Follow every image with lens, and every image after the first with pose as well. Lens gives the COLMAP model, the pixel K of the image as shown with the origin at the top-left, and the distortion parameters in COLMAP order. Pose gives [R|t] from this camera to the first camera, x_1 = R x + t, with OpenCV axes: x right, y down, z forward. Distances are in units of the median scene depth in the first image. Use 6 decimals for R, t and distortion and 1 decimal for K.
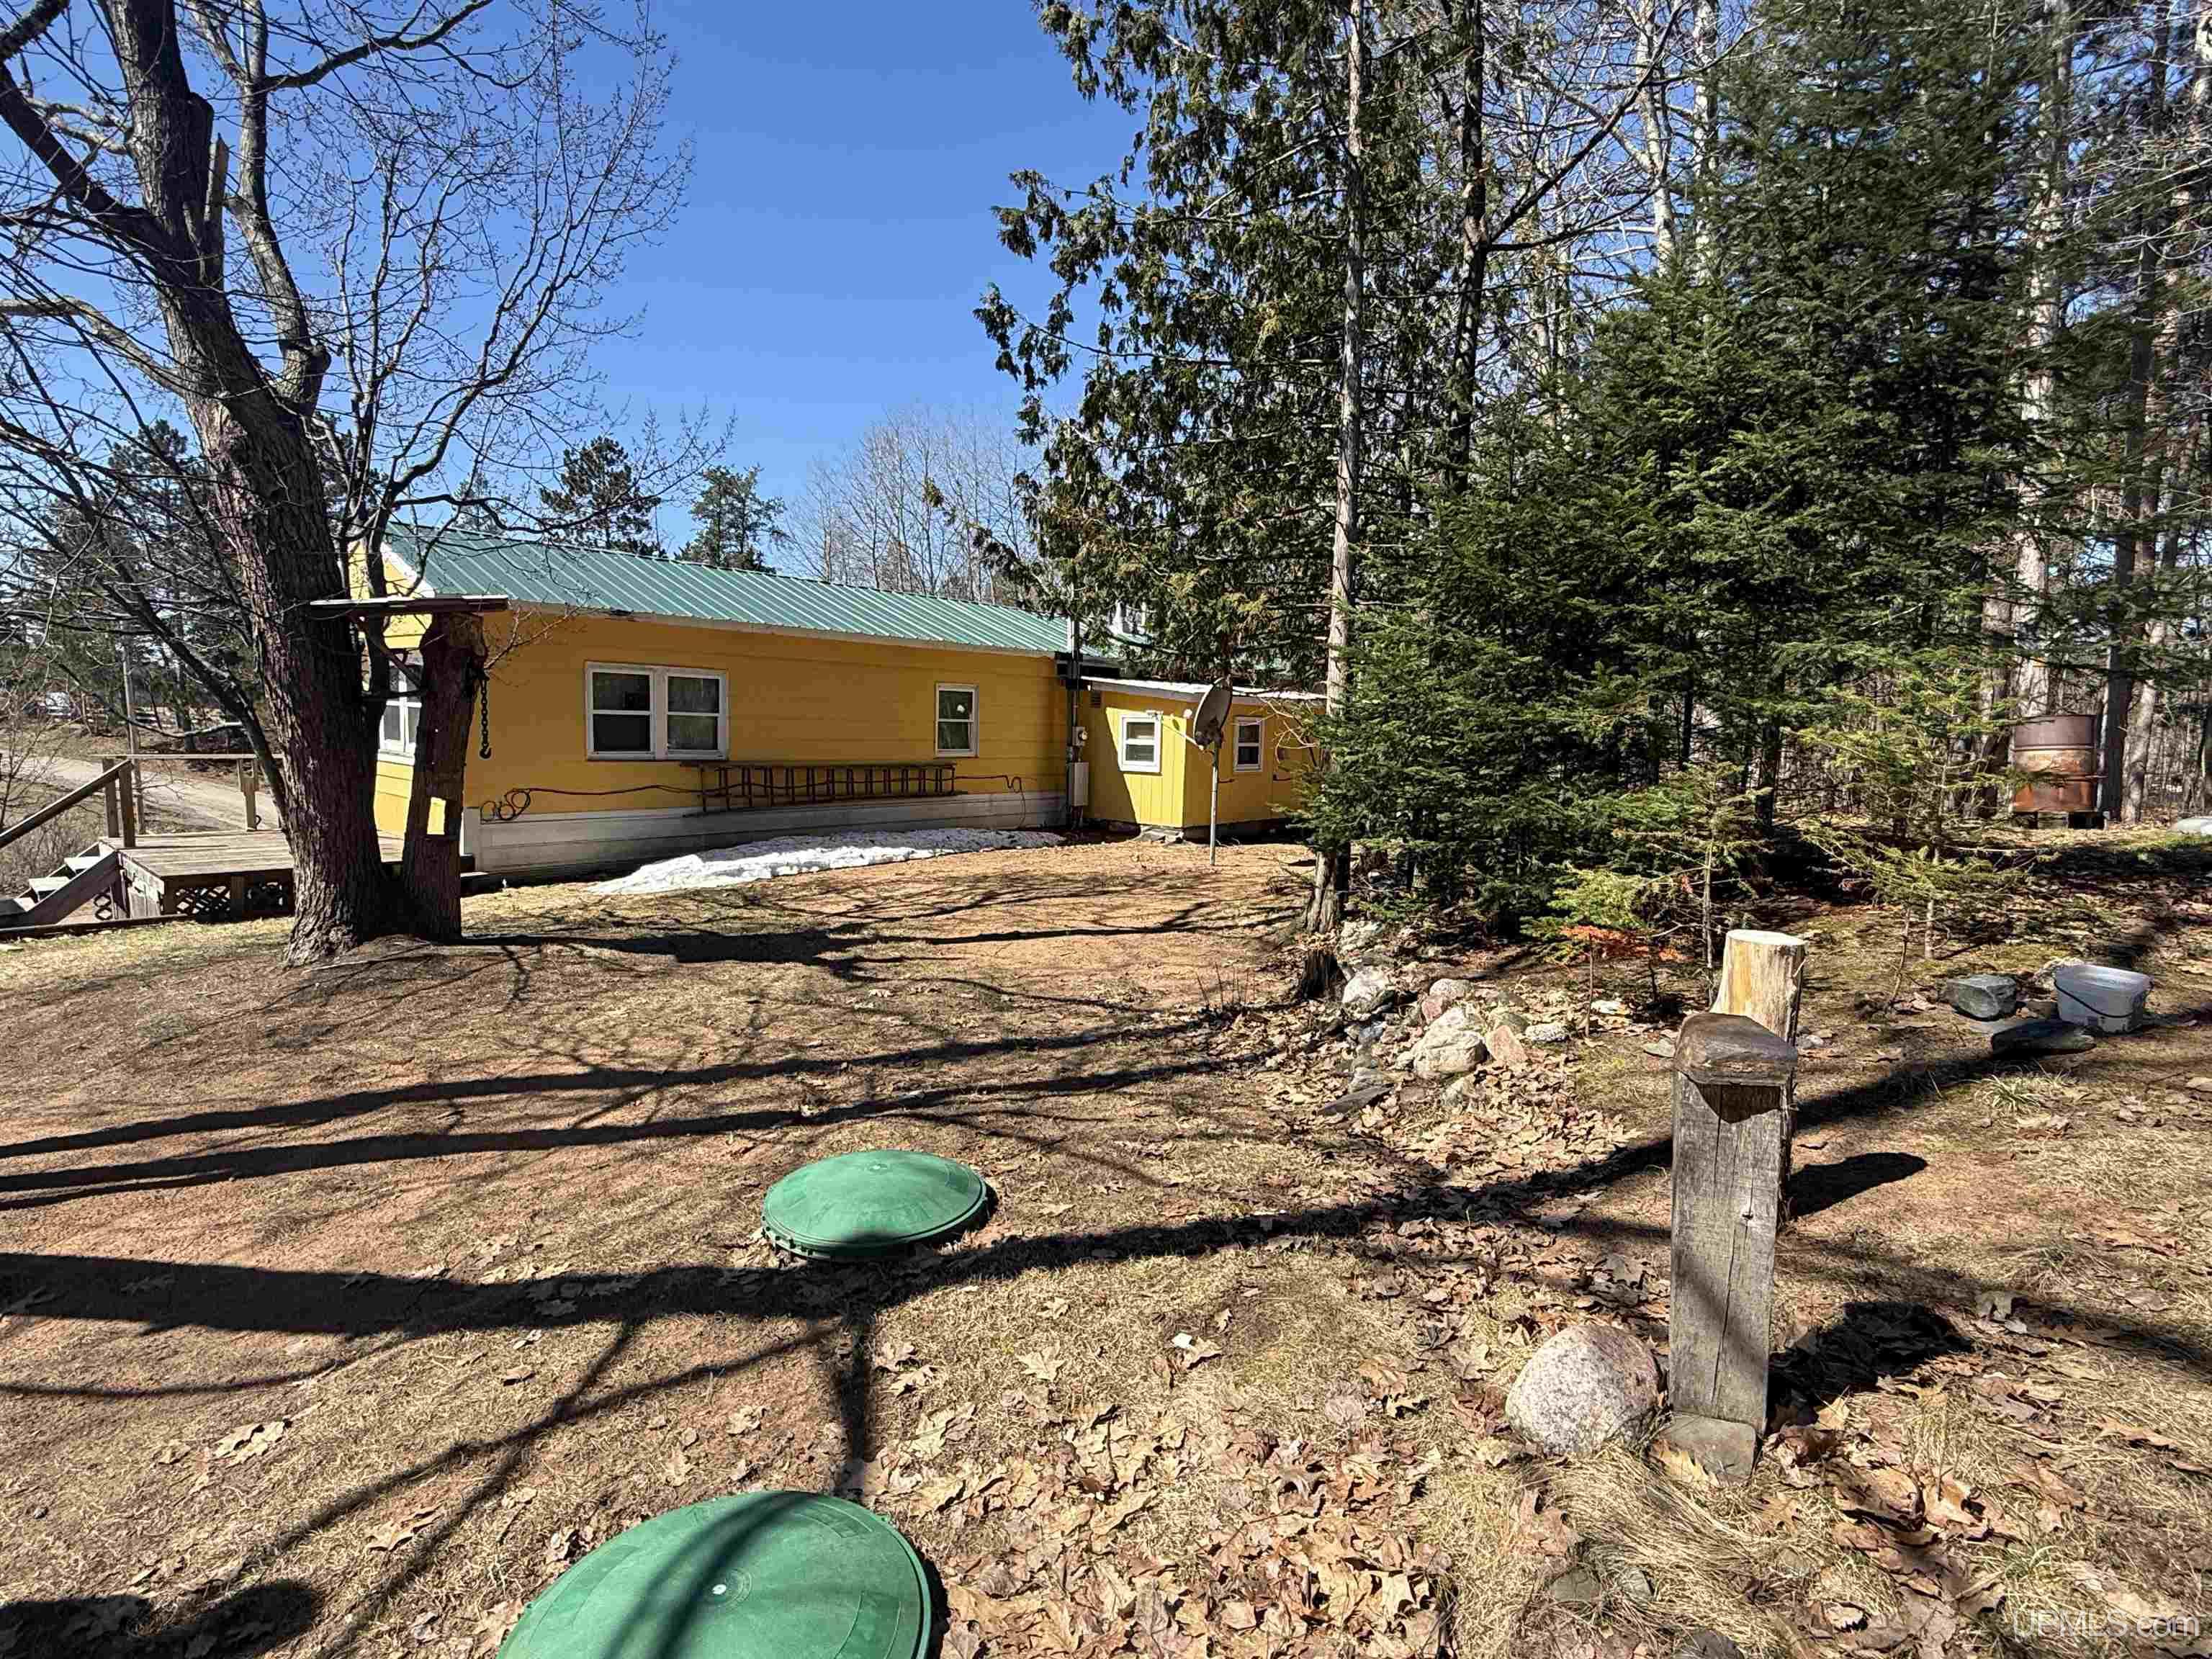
lens RADIAL K [[1093.4, 0, 1106.1], [0, 1093.4, 826.4], [0, 0, 1]] dist [0.000758, -0.000088]
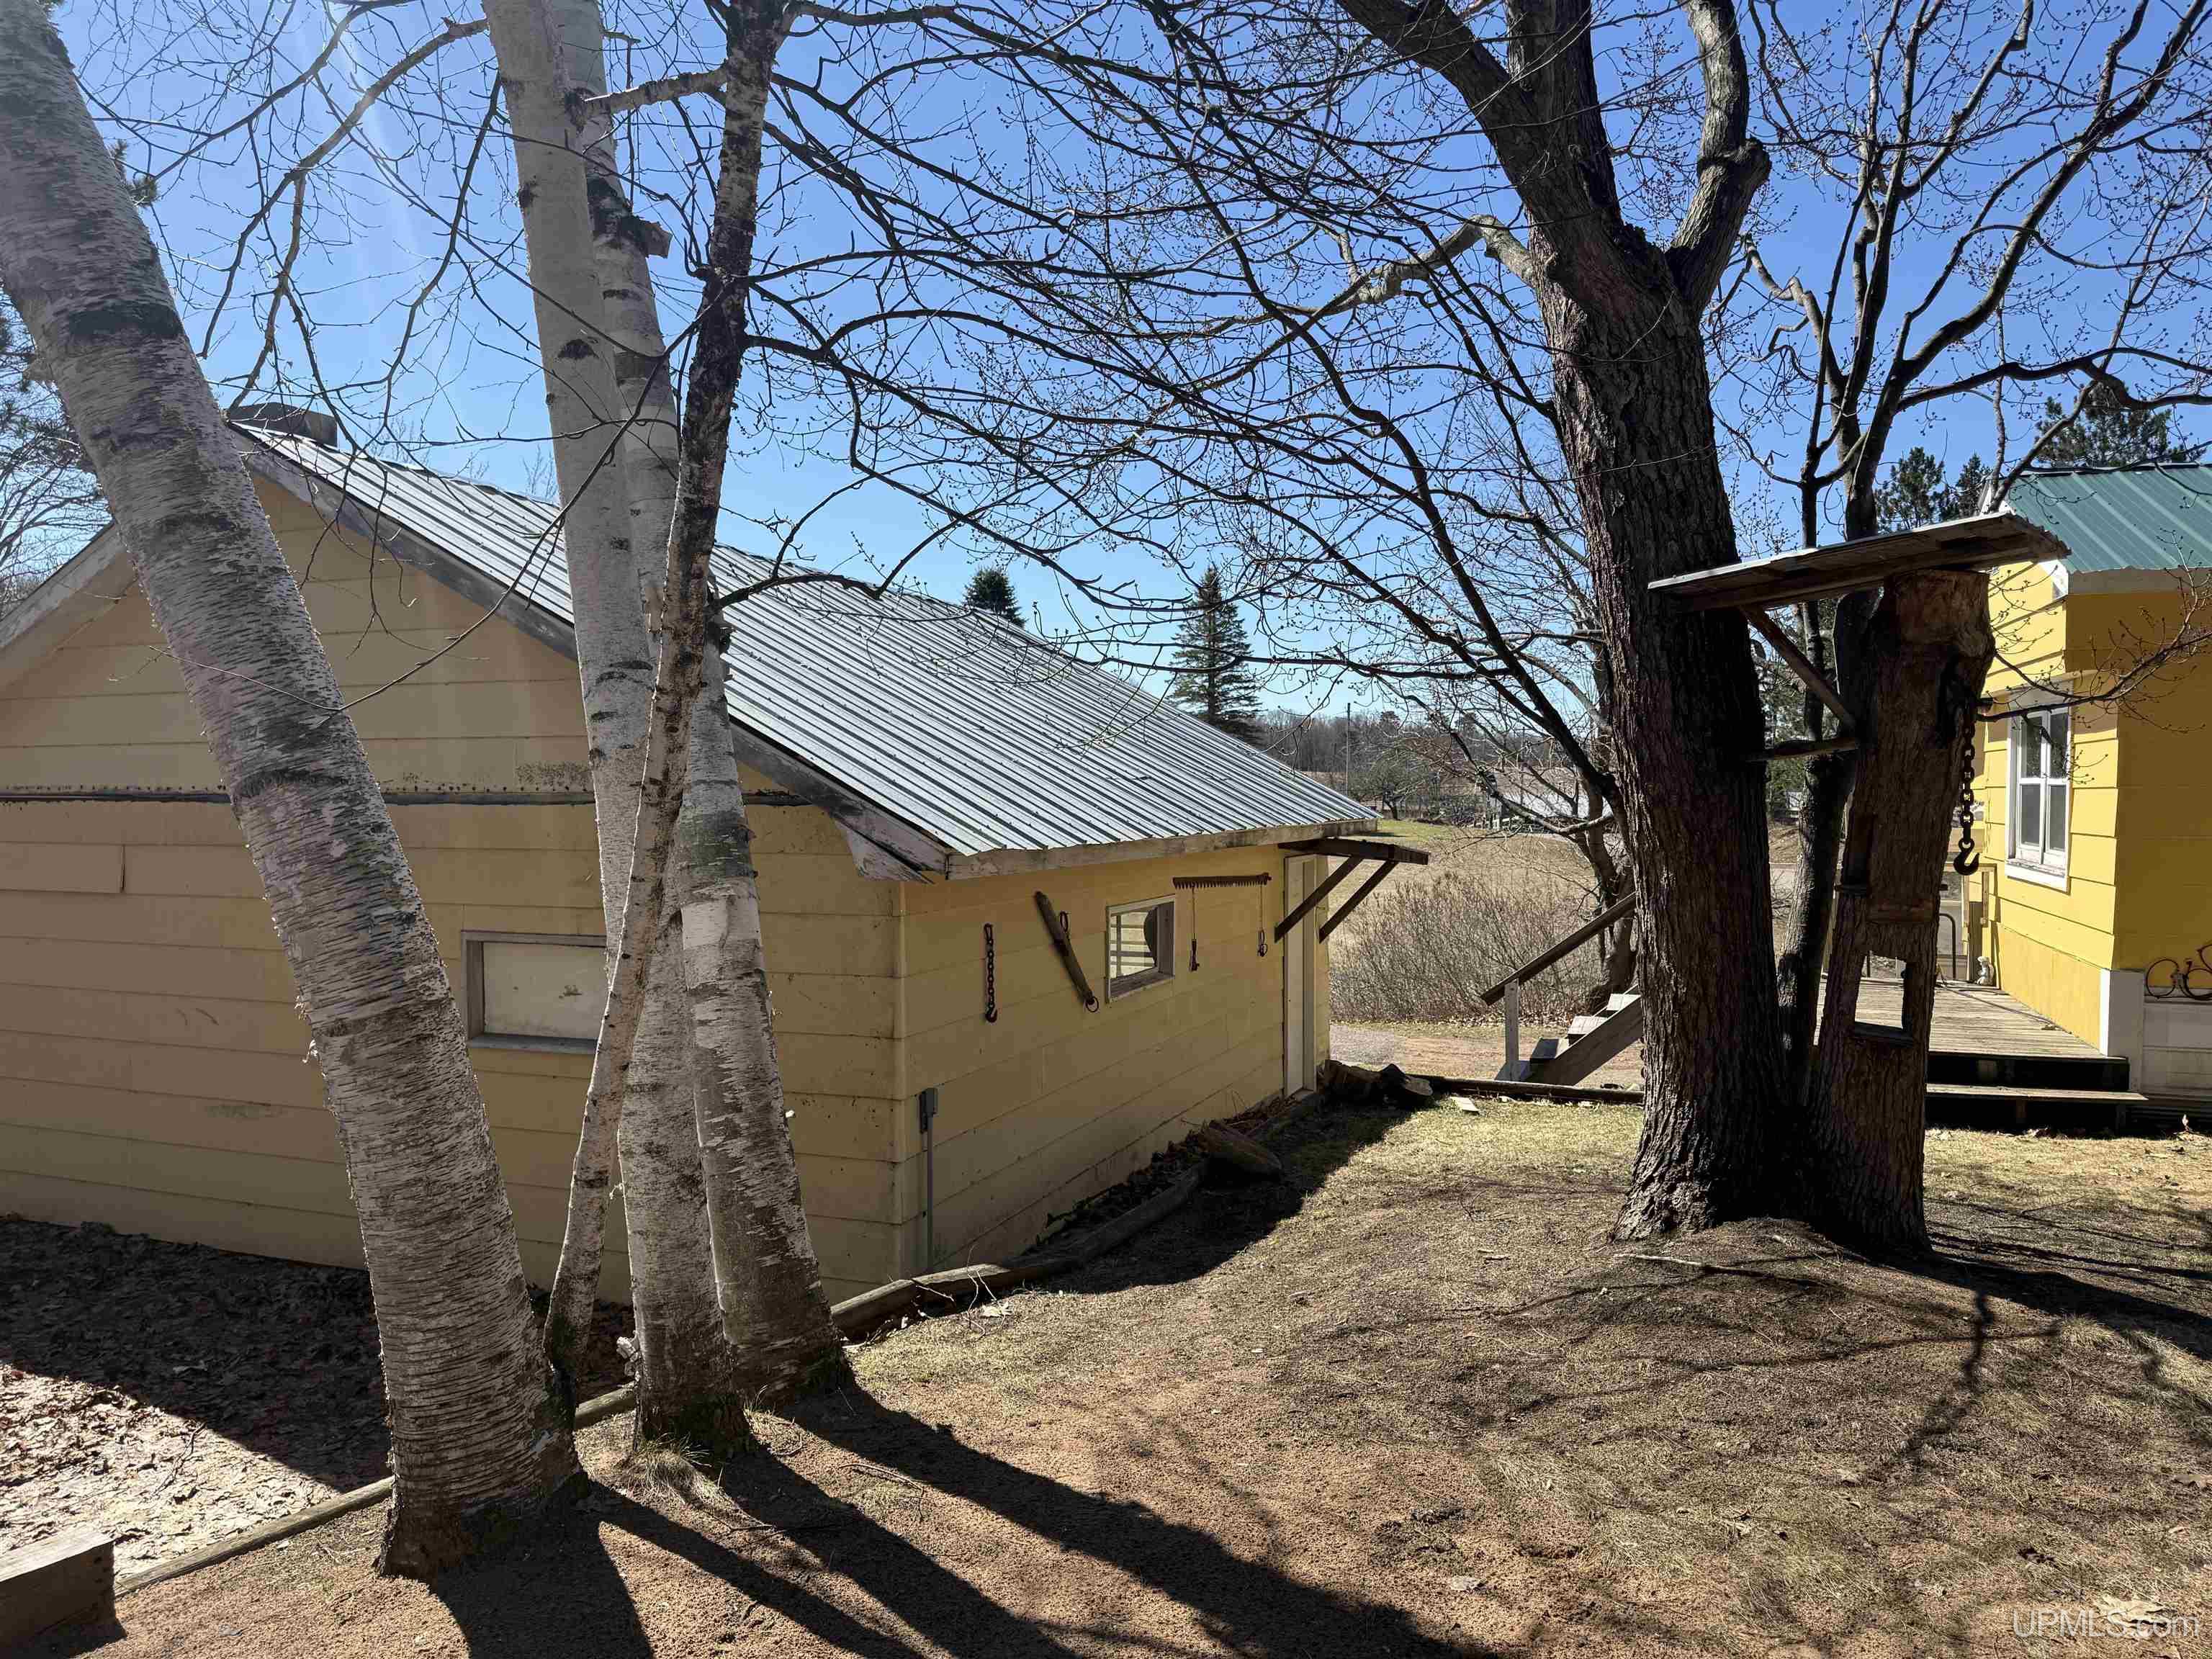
lens RADIAL K [[1565.0, 0, 1107.7], [0, 1565.0, 822.0], [0, 0, 1]] dist [0.006919, 0.006459]
pose [[0.357757, -0.020095, -0.933598, -0.085849], [-0.070718, 0.996314, -0.048544, -0.025912], [0.931133, 0.083389, 0.355018, 0.448666]]
